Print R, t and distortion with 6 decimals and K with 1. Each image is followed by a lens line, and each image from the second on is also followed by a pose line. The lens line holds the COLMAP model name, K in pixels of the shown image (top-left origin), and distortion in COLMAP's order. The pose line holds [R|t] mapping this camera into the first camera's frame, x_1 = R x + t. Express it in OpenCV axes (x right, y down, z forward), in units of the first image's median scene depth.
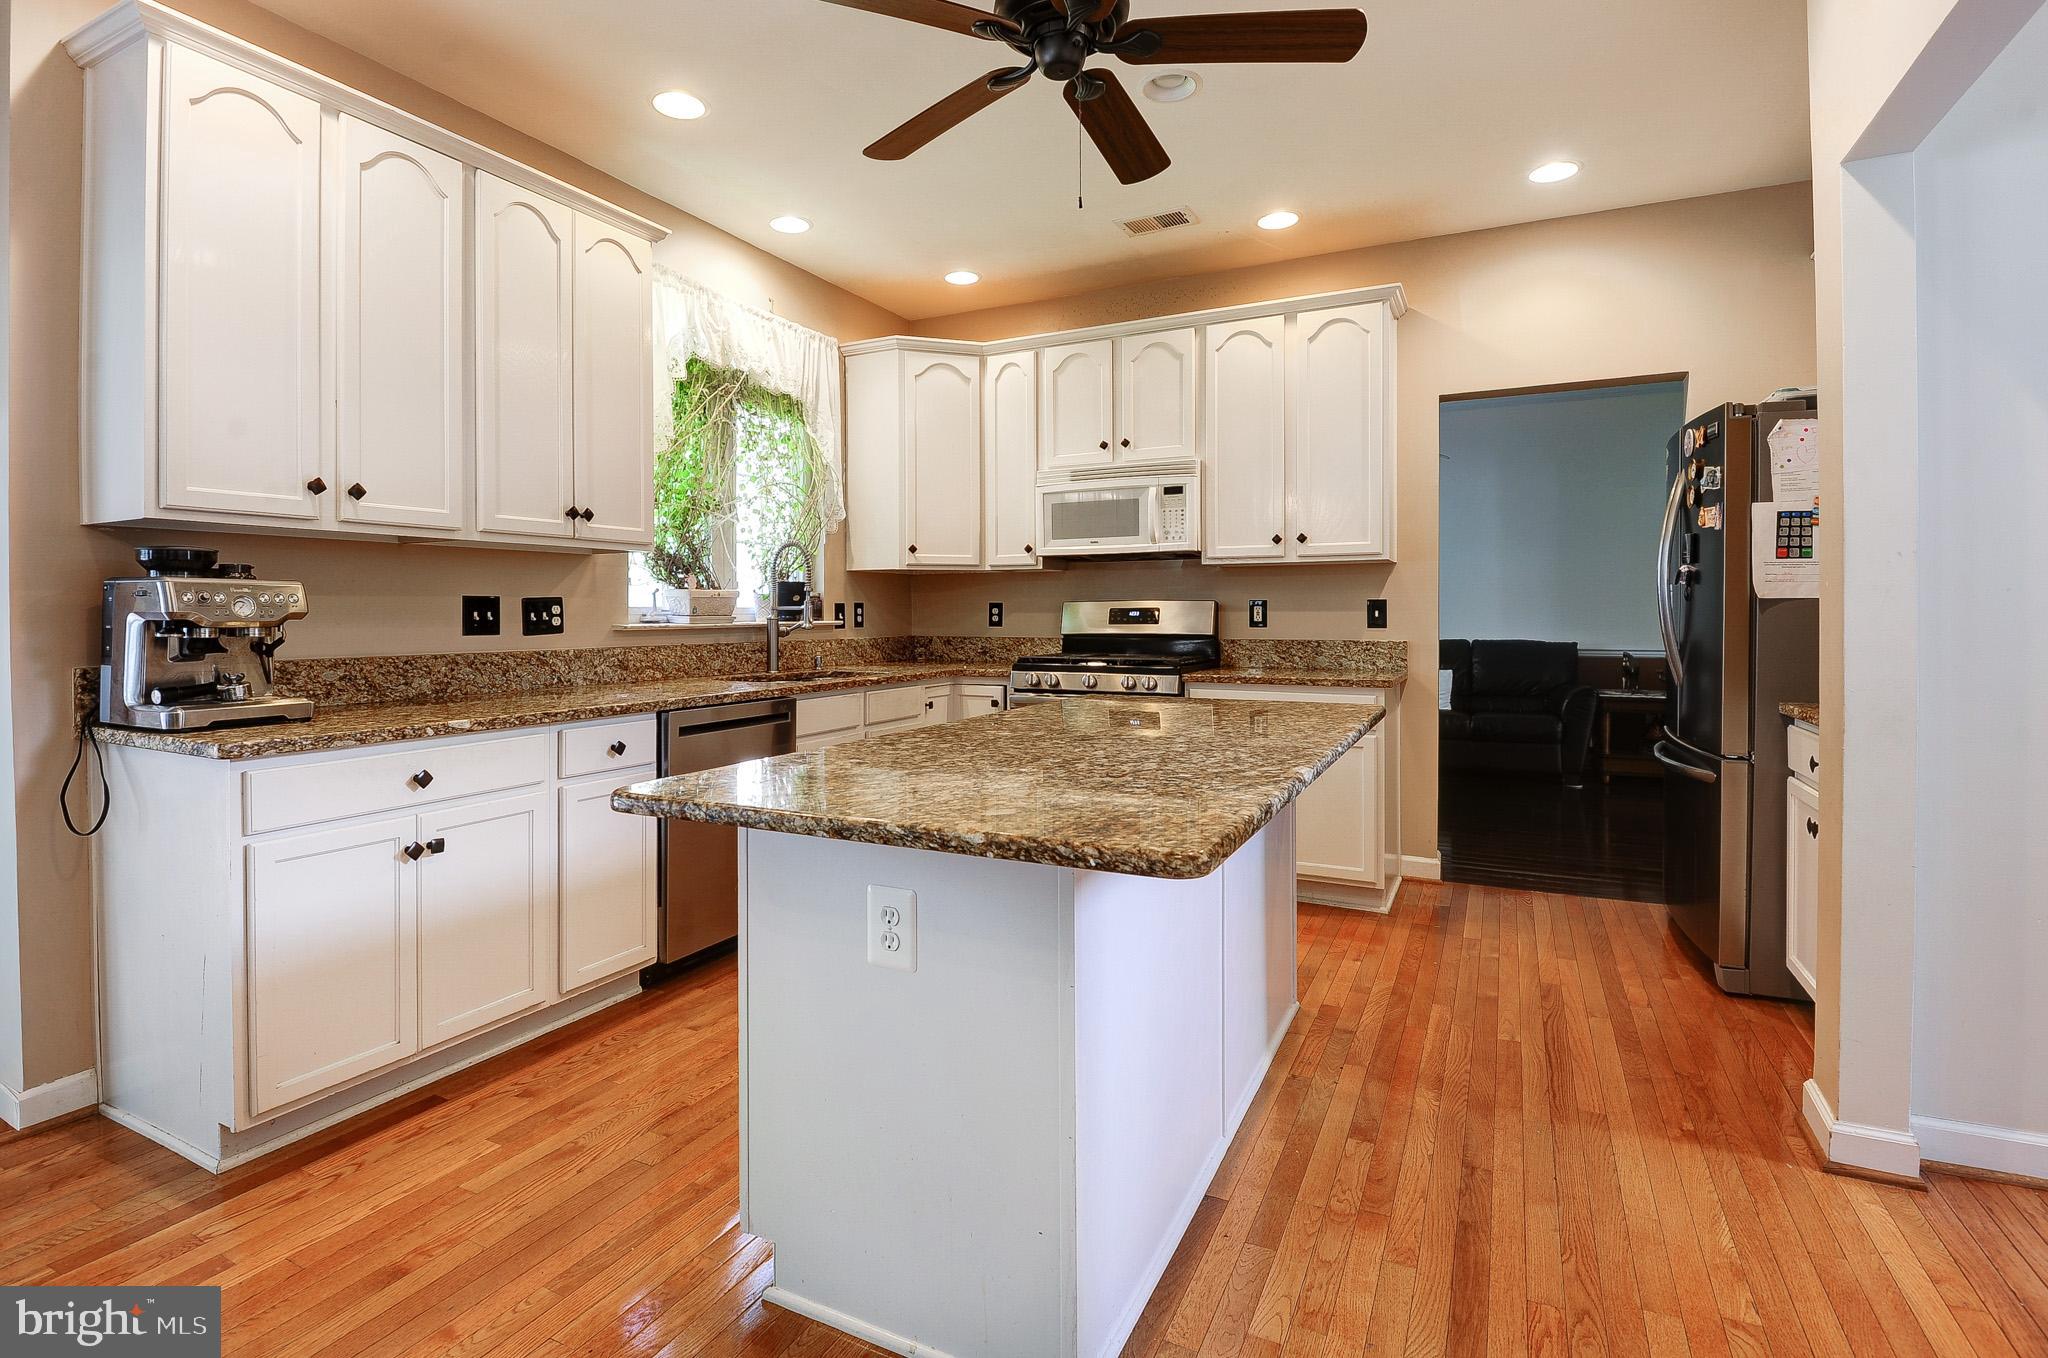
lens RADIAL K [[996.1, 0, 962.9], [0, 996.1, 616.7], [0, 0, 1]] dist [-0.000913, -0.016183]
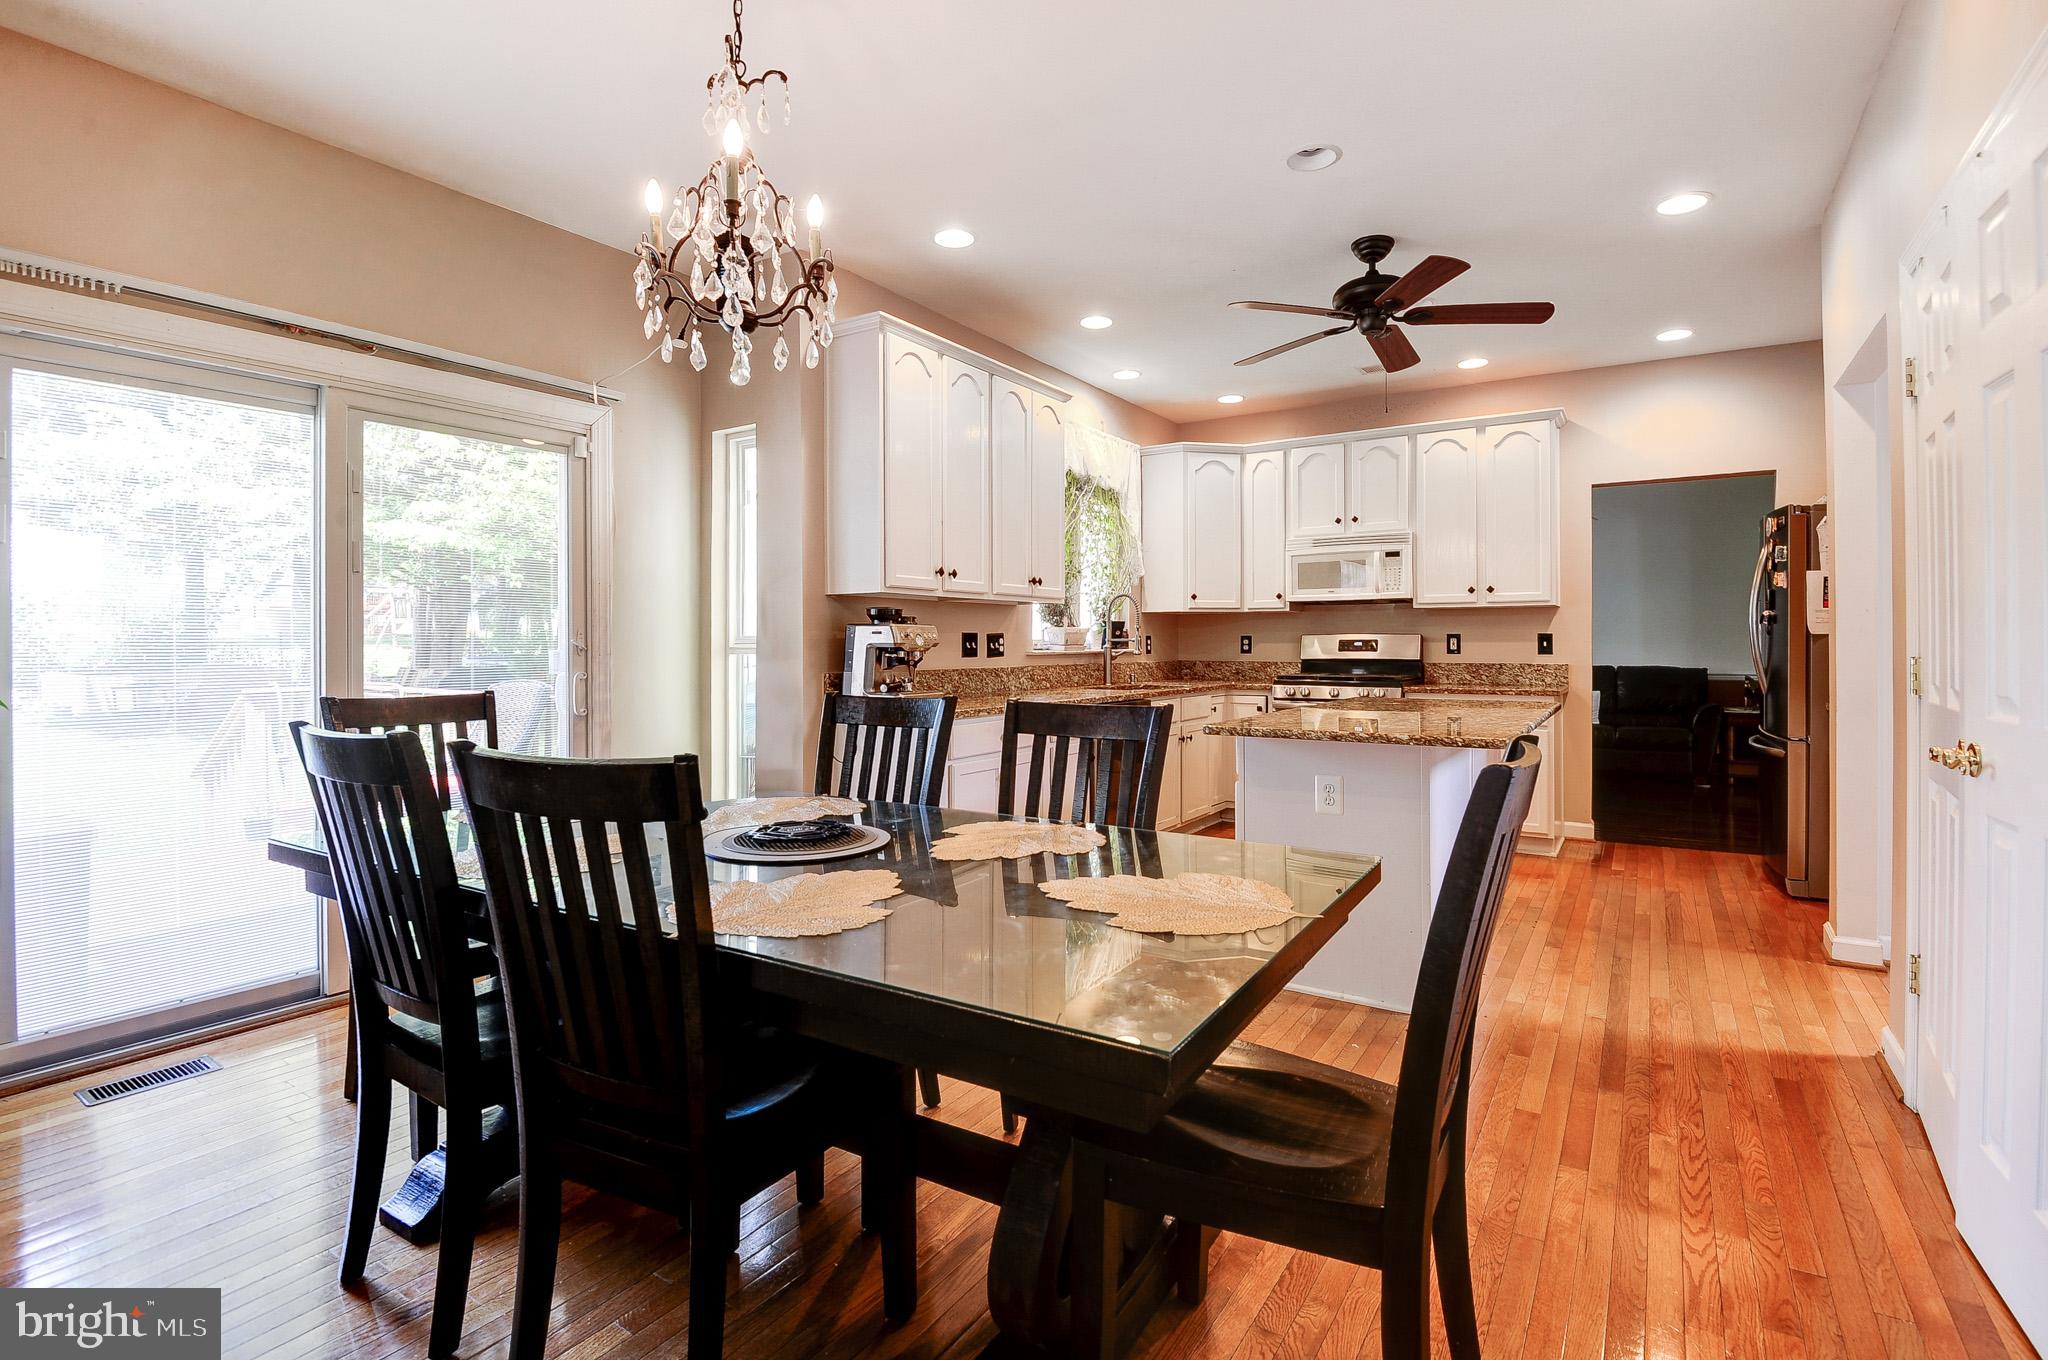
lens RADIAL K [[982.8, 0, 1021.9], [0, 982.8, 640.4], [0, 0, 1]] dist [0.000390, -0.027342]
pose [[0.997405, -0.000045, -0.071996, -0.219819], [-0.000458, 0.999976, -0.006965, 0.001932], [0.071994, 0.006980, 0.997381, -0.425594]]
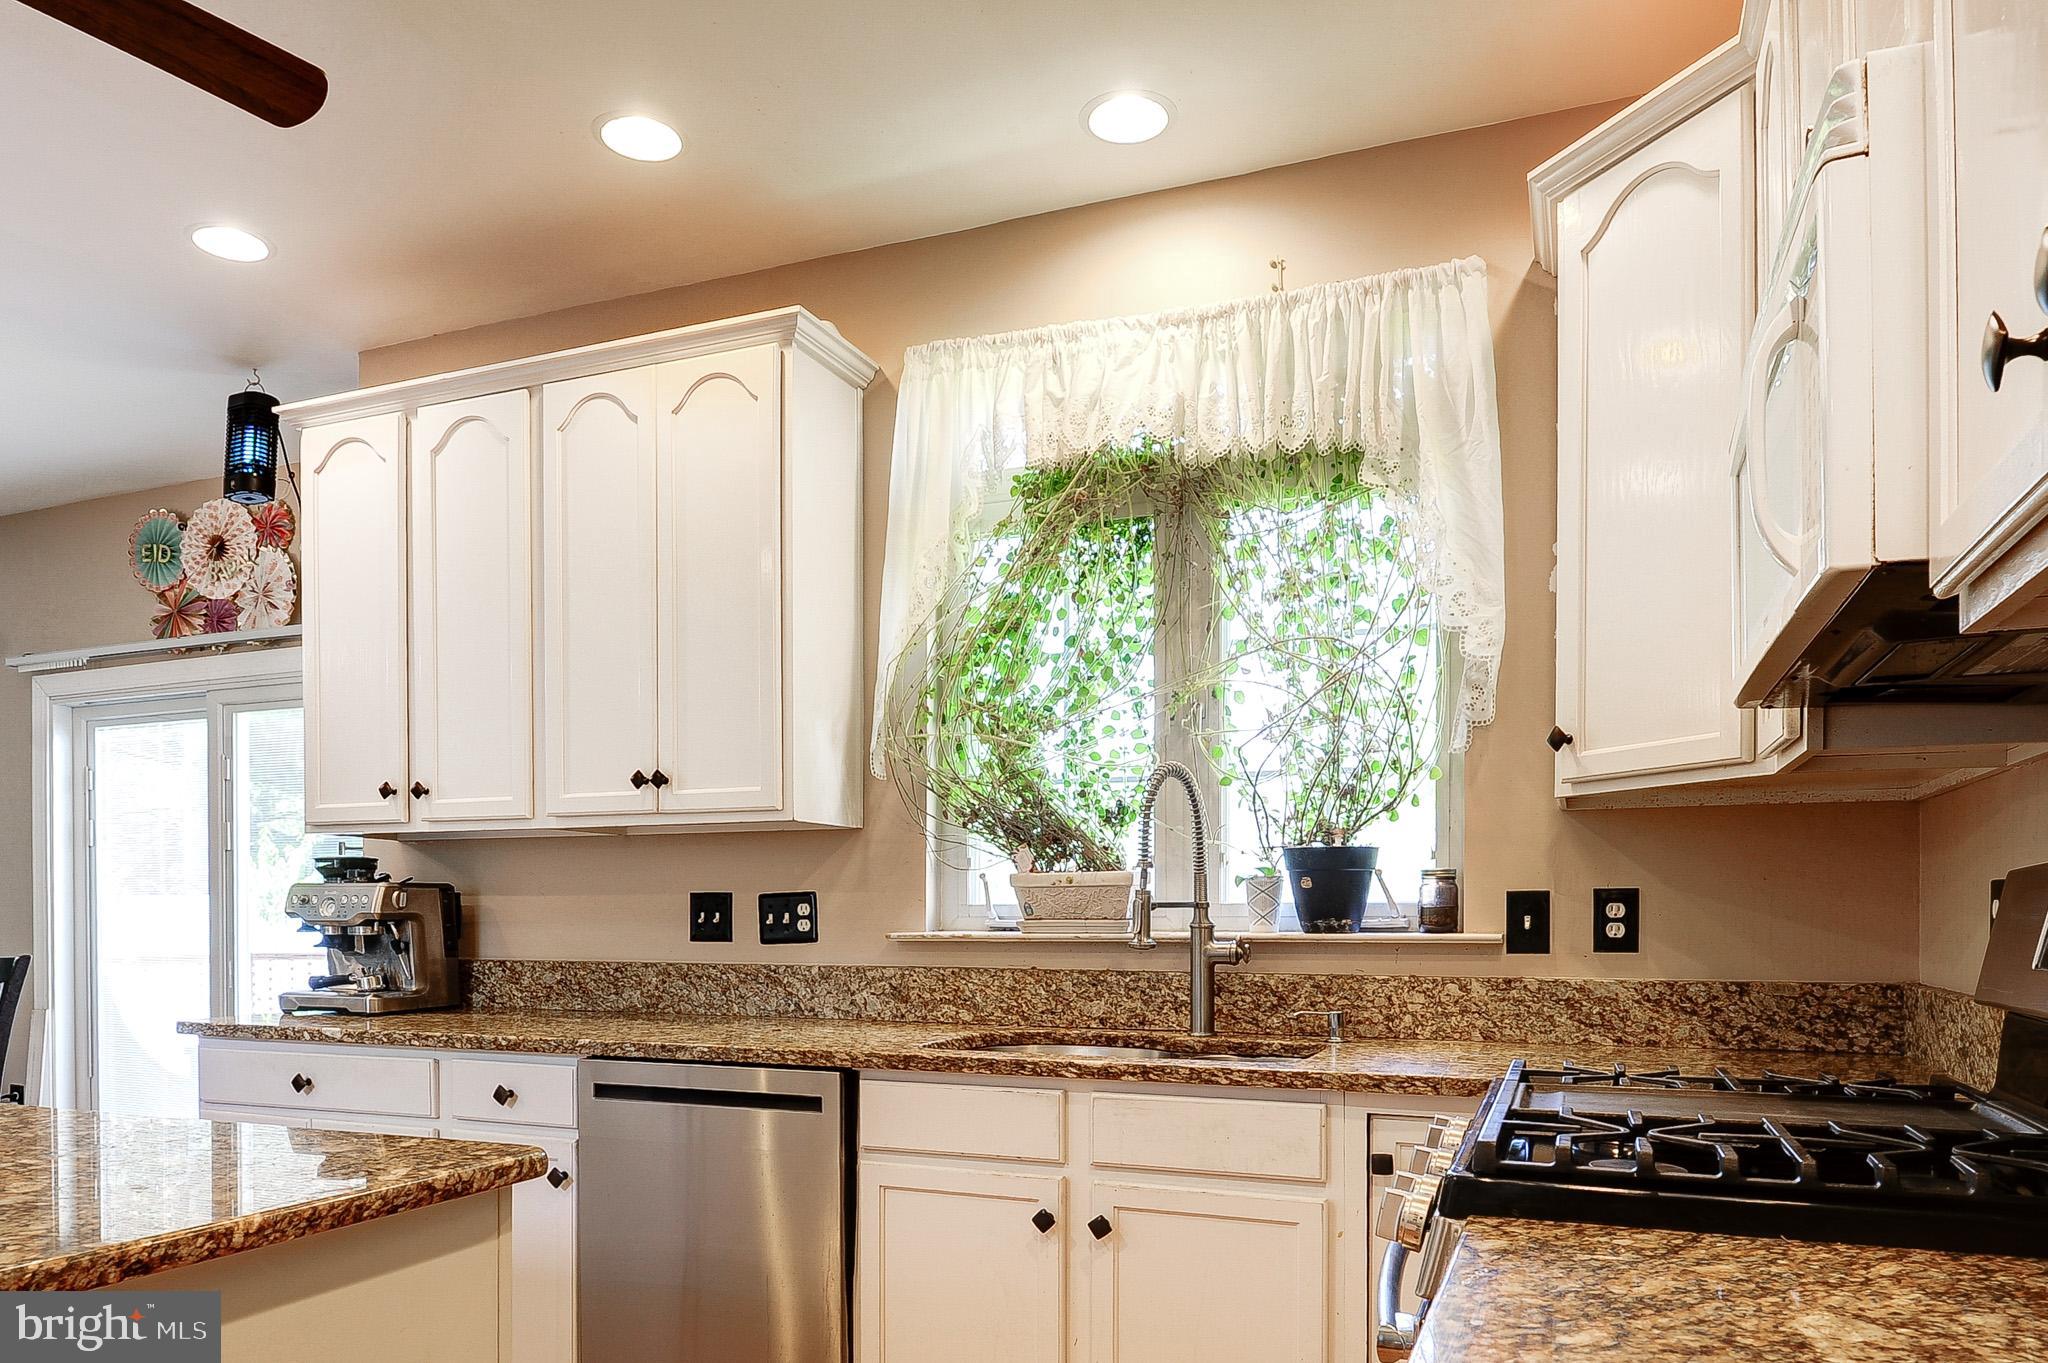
lens RADIAL K [[1351.5, 0, 1098.9], [0, 1351.5, 937.7], [0, 0, 1]] dist [0.010278, -0.001212]
pose [[0.128210, 0.017228, -0.991597, 0.486086], [-0.005024, 0.999848, 0.016722, -0.003316], [0.991734, 0.002838, 0.128277, 0.893350]]
